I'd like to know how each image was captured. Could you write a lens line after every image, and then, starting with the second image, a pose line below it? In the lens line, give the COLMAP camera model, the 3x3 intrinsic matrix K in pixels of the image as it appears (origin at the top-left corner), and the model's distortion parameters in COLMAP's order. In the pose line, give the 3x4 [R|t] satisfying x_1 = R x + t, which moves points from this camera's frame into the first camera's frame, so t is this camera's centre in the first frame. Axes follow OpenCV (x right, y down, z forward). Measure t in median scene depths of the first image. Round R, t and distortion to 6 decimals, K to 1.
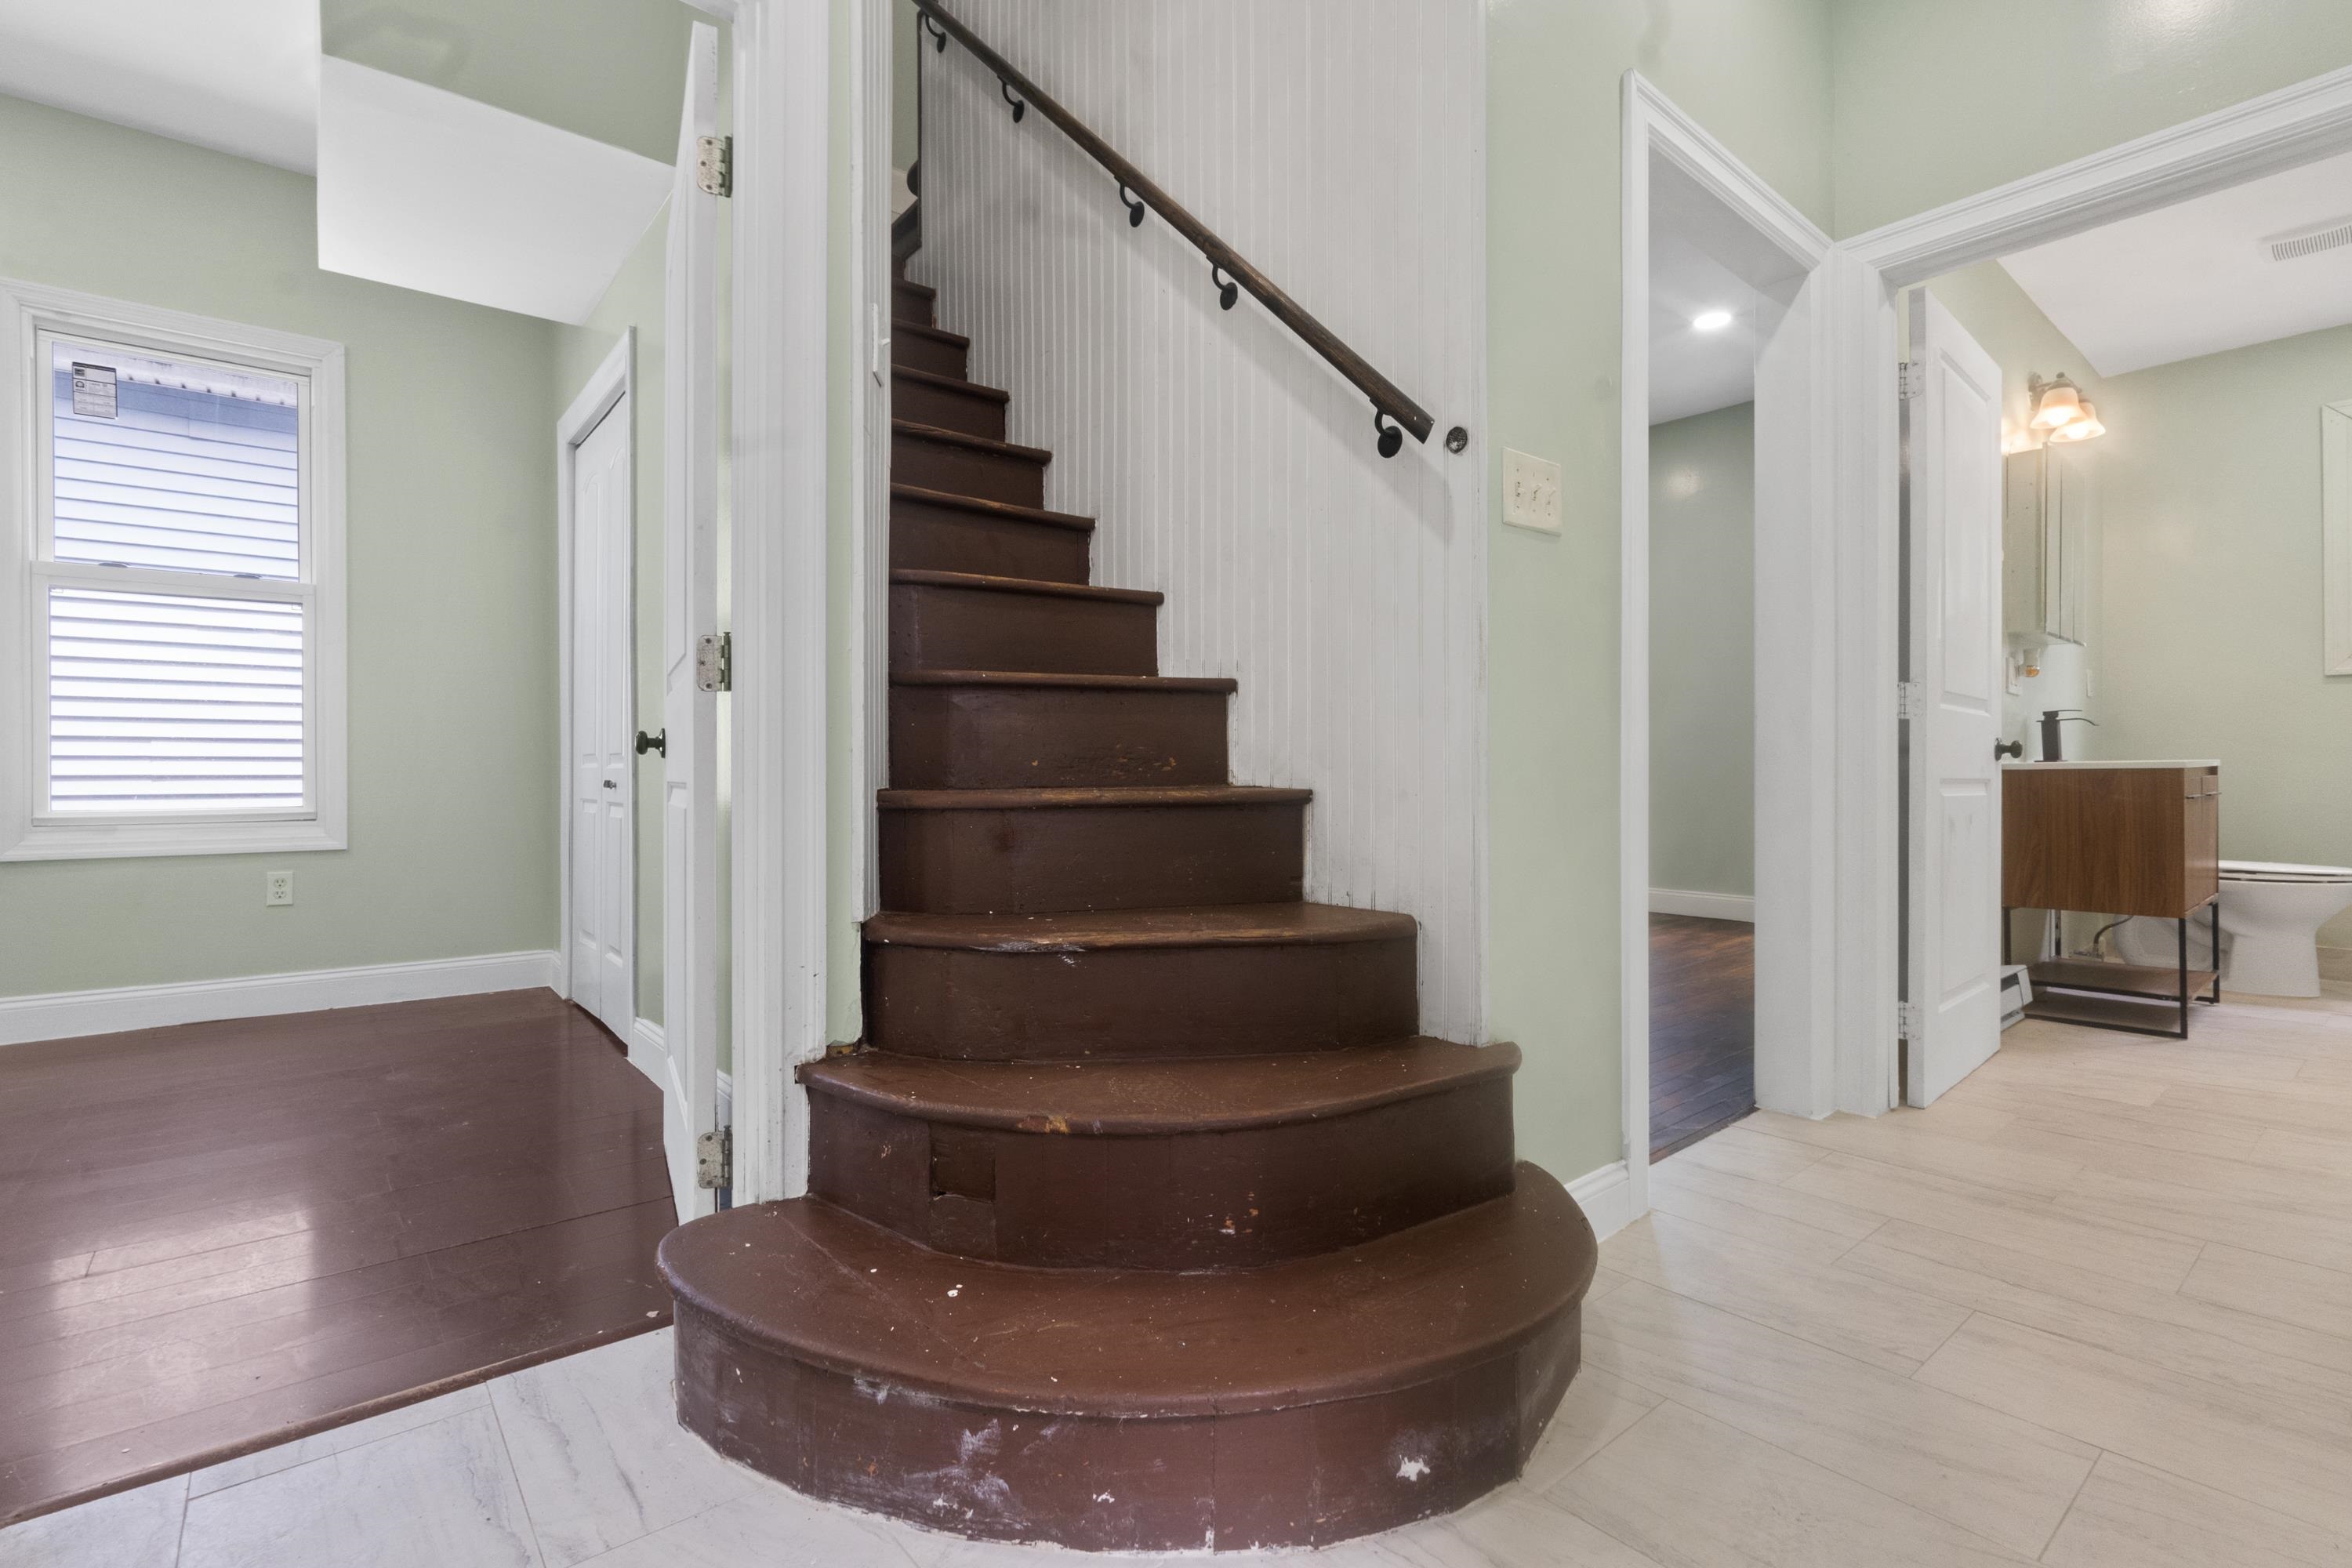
lens RADIAL K [[1085.0, 0, 1181.9], [0, 1085.0, 778.6], [0, 0, 1]] dist [-0.002350, 0.000193]
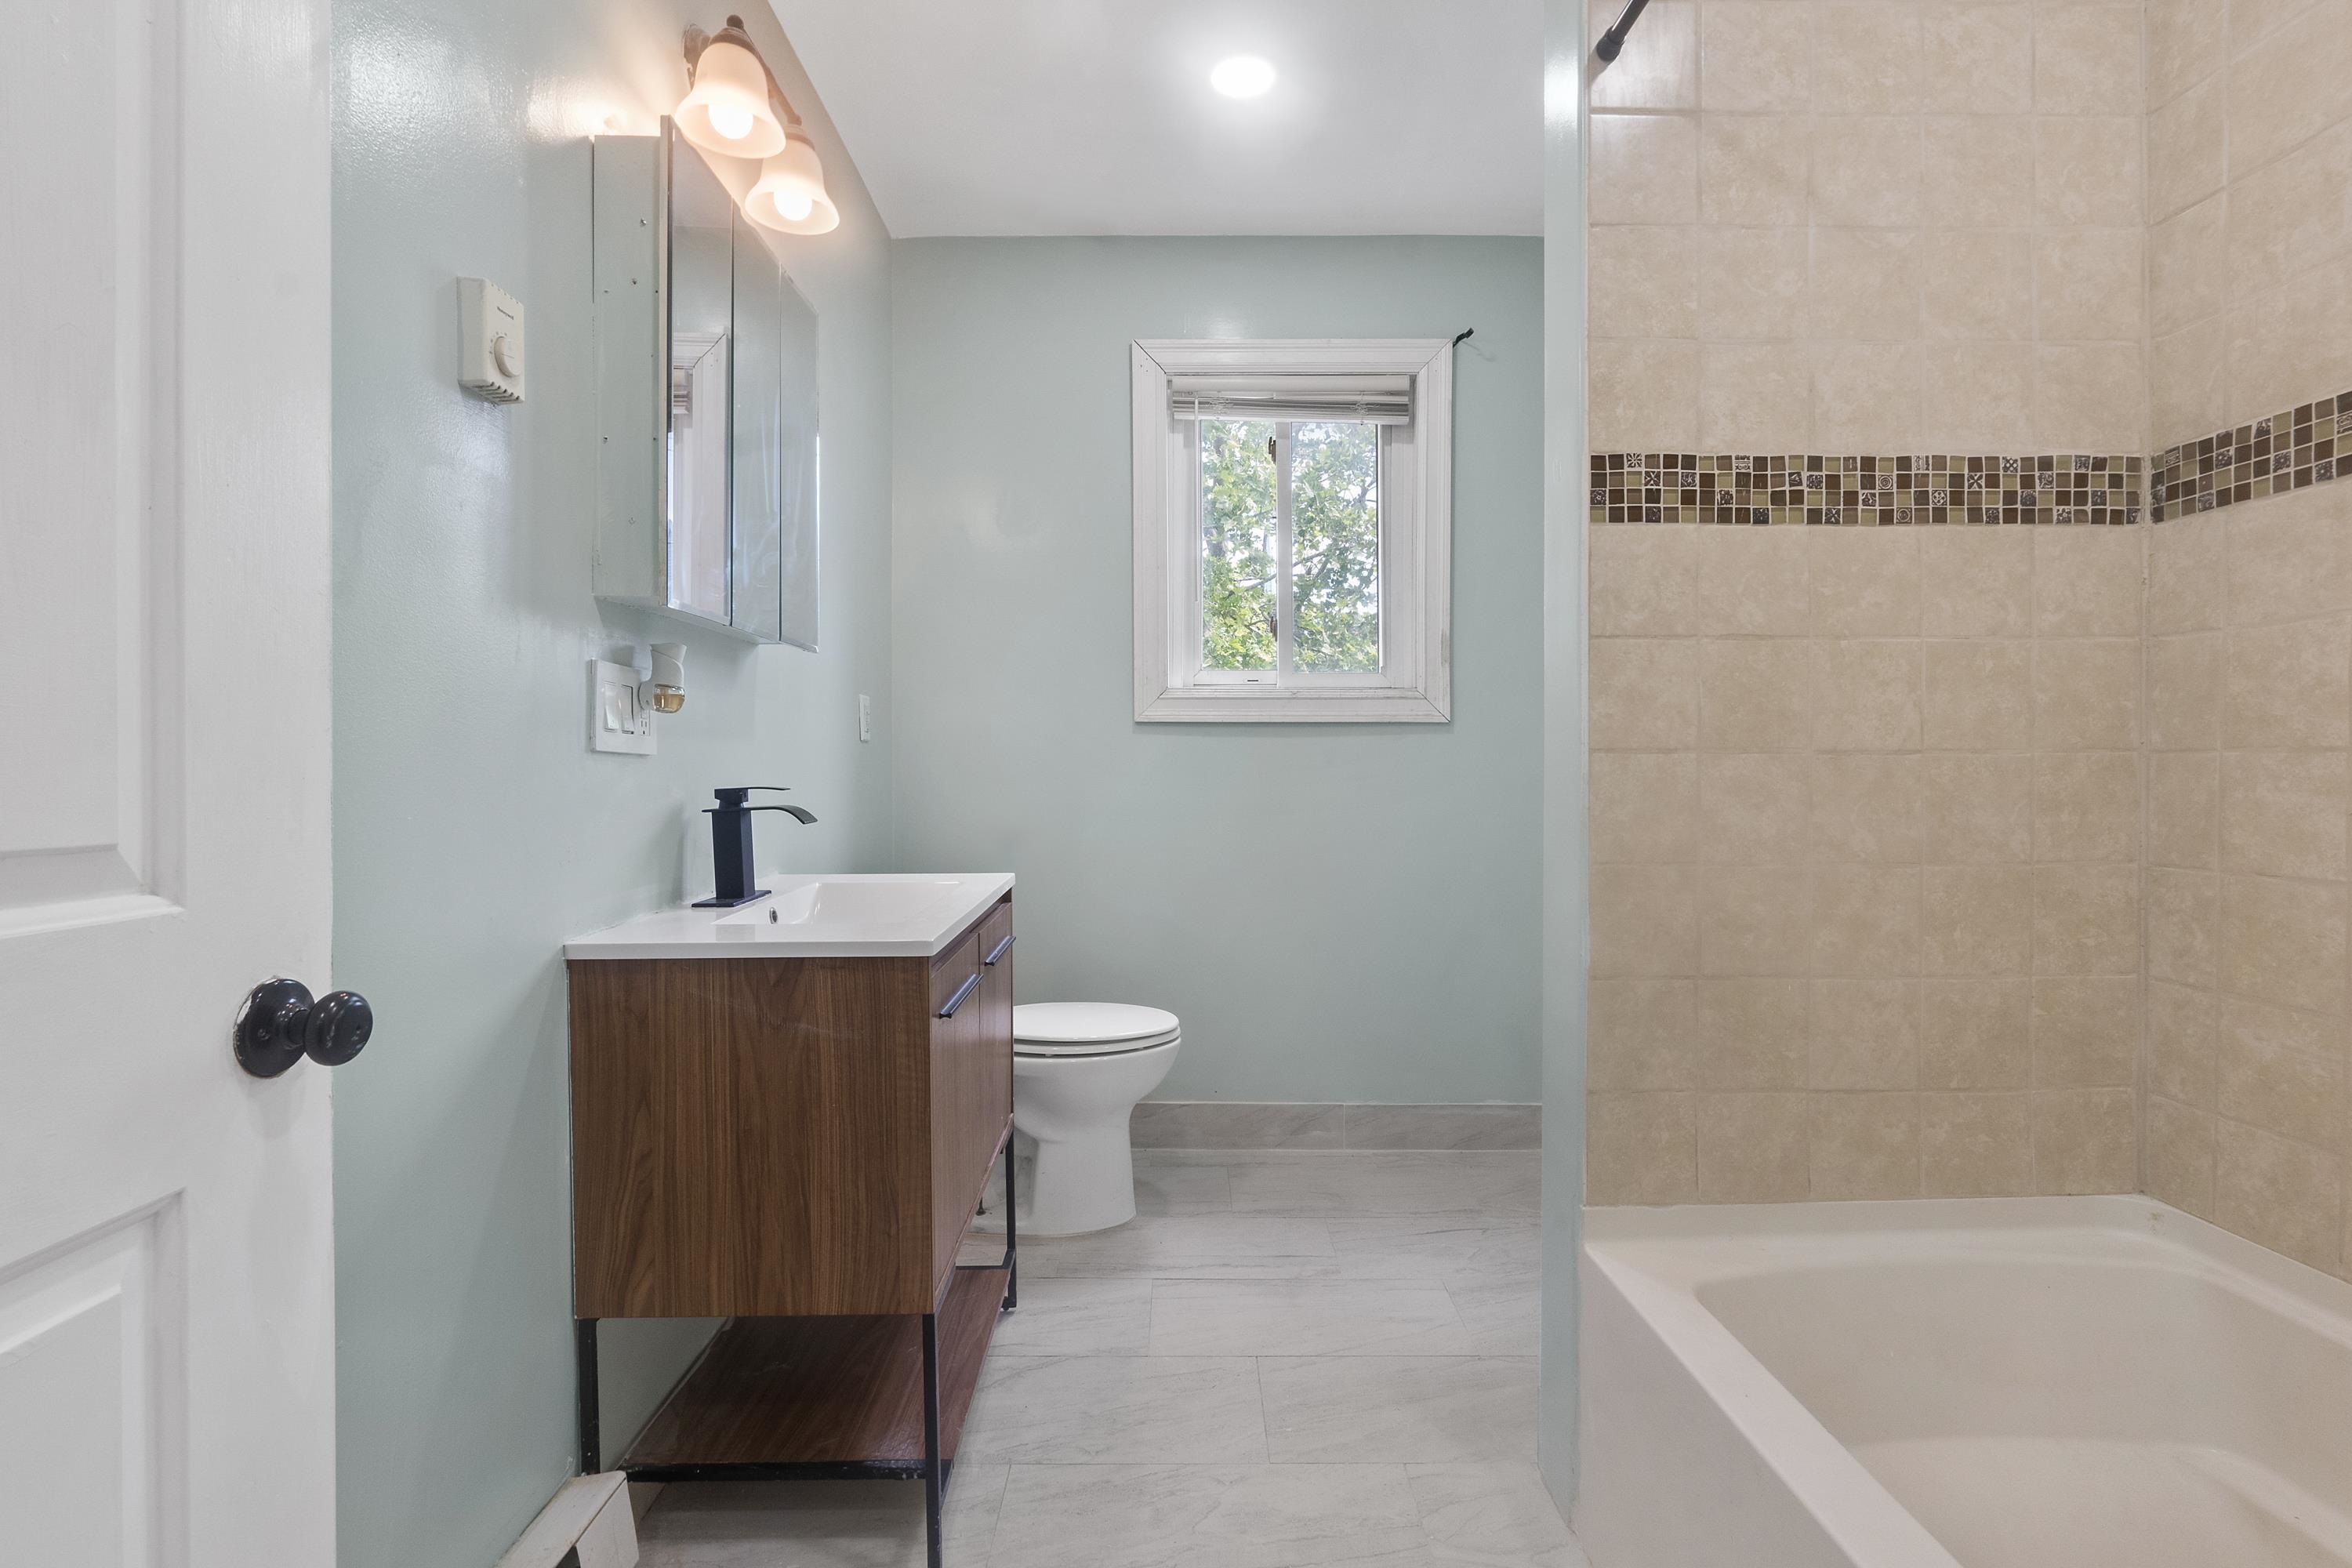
lens RADIAL K [[1085.0, 0, 1181.9], [0, 1085.0, 778.6], [0, 0, 1]] dist [-0.002350, 0.000193]
pose [[0.637419, -0.005945, 0.770495, 1.129536], [0.001738, 0.999979, 0.006278, -0.135662], [-0.770516, -0.002663, 0.637416, 1.119572]]
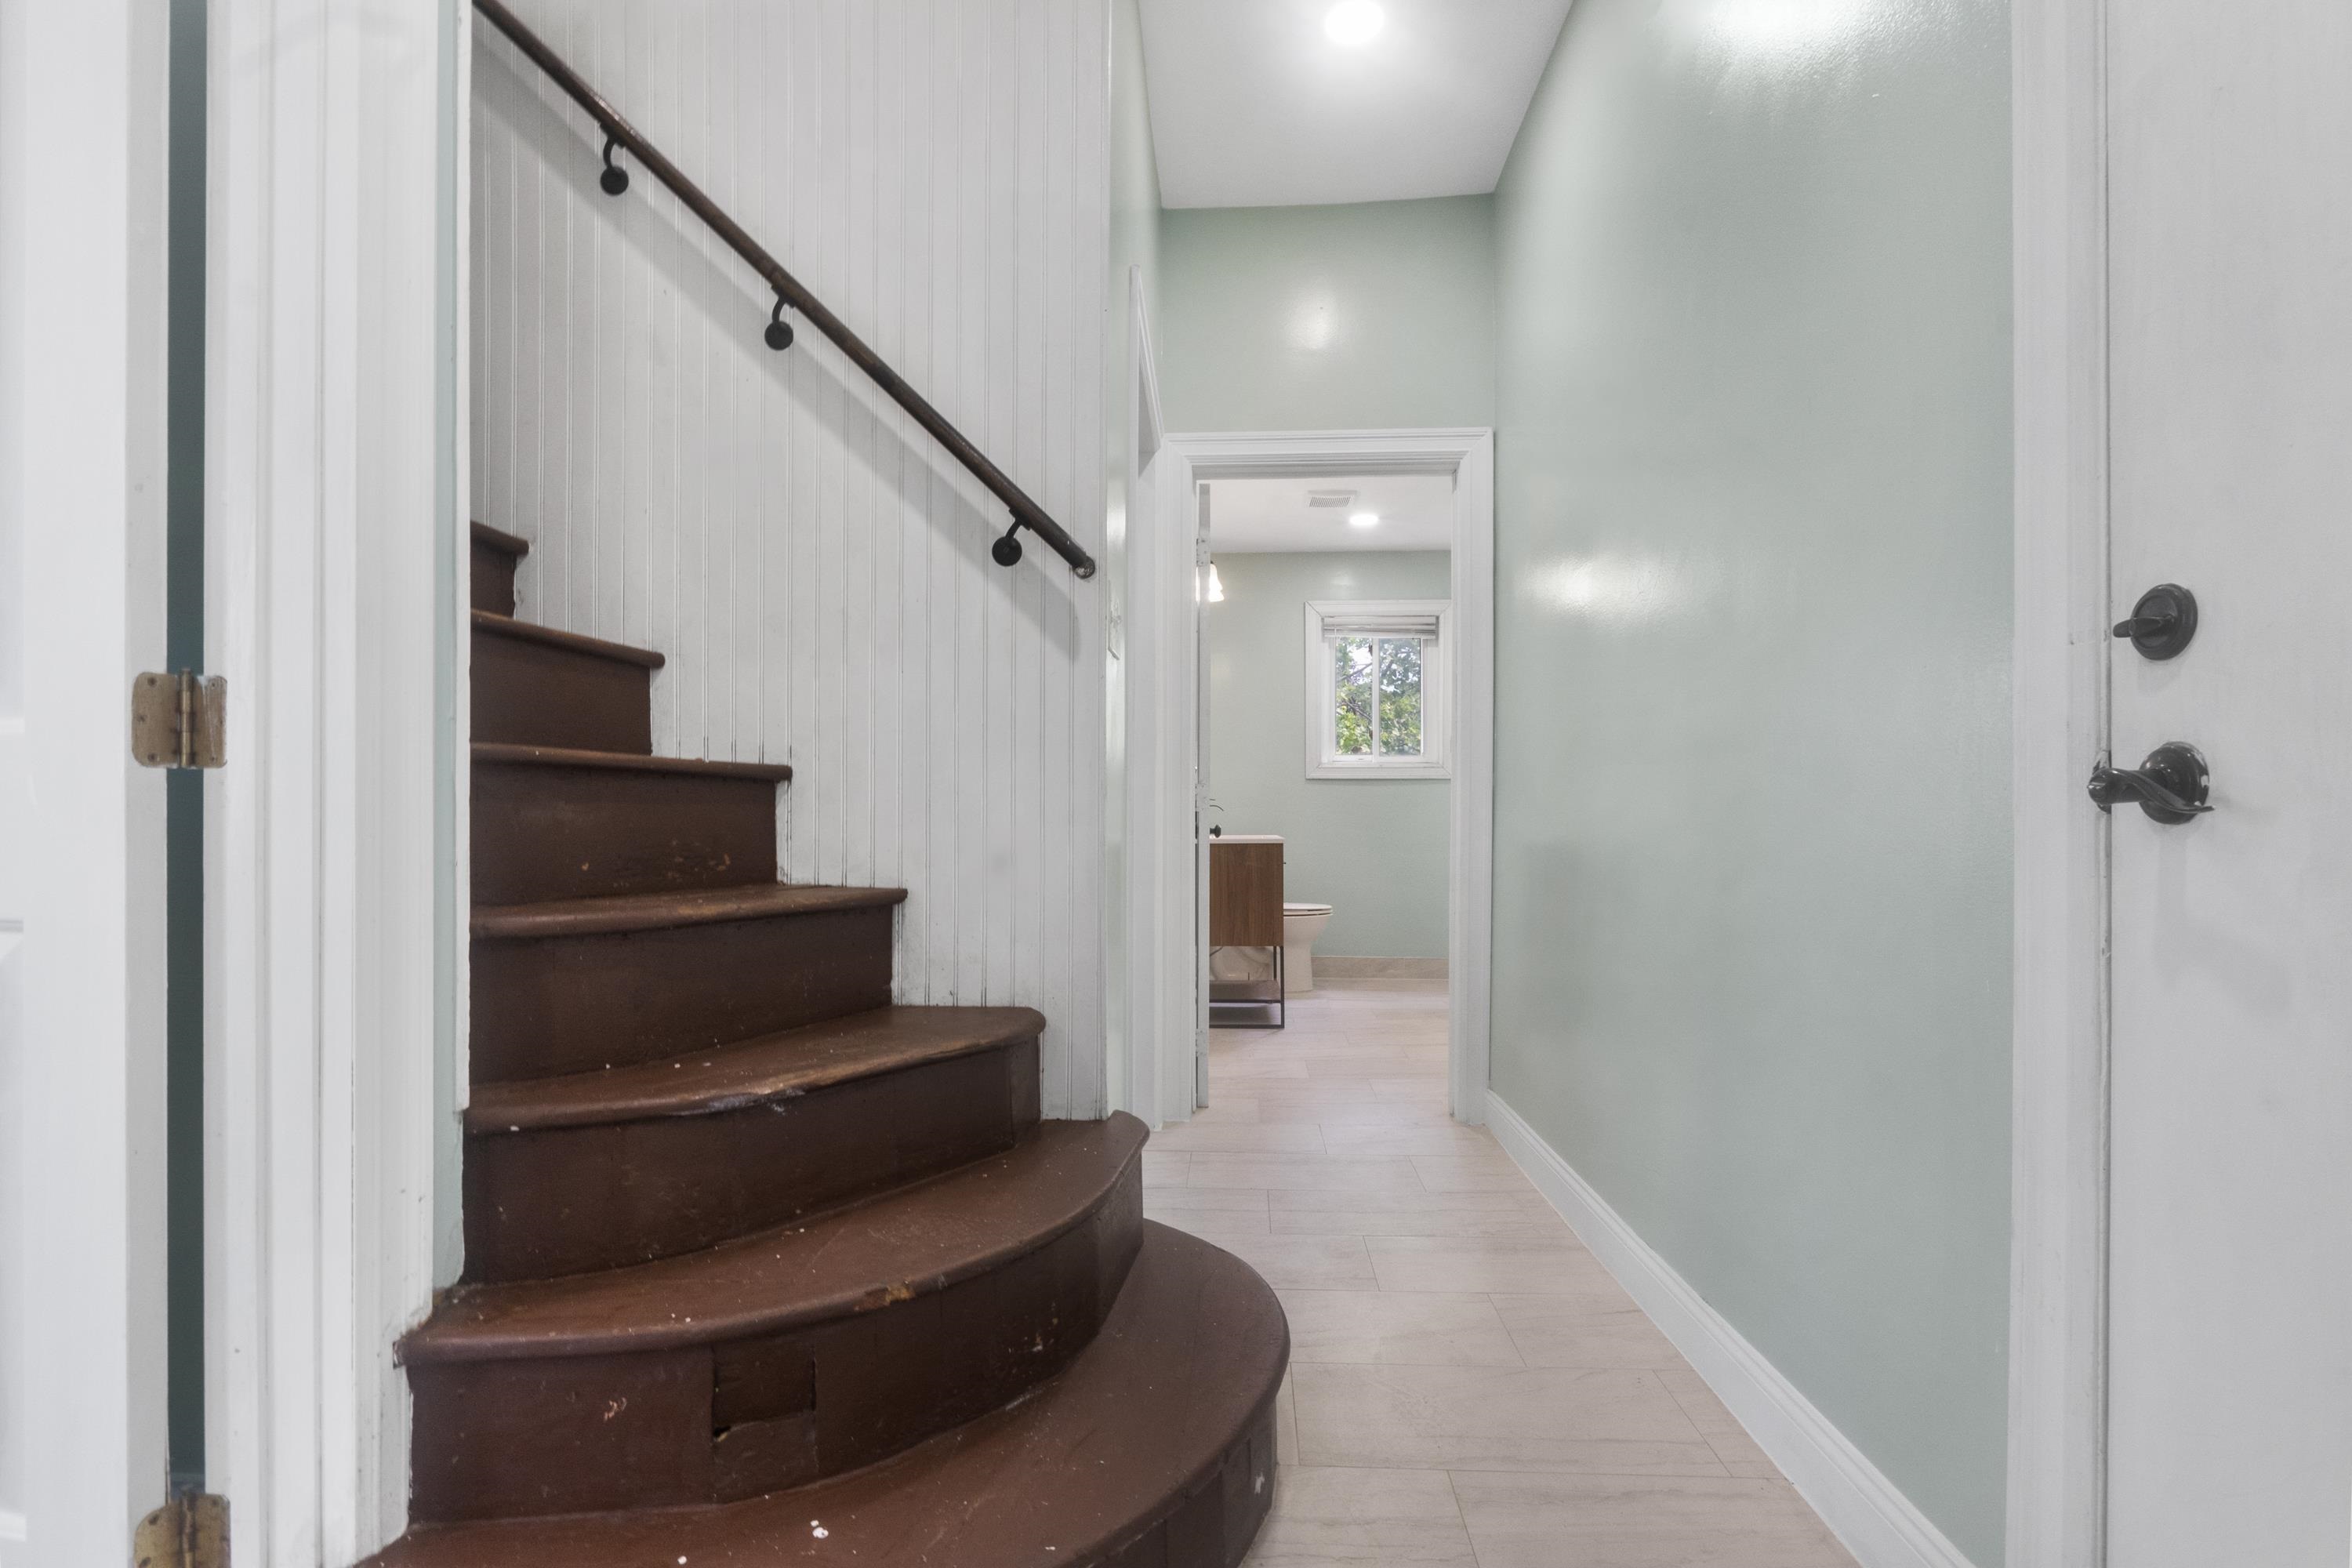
lens RADIAL K [[1095.3, 0, 1186.6], [0, 1095.3, 835.1], [0, 0, 1]] dist [-0.002642, 0.000399]
pose [[0.679052, -0.000237, 0.734090, -0.422176], [-0.001234, 0.999998, 0.001464, -0.038679], [-0.734089, -0.001901, 0.679051, 0.153889]]
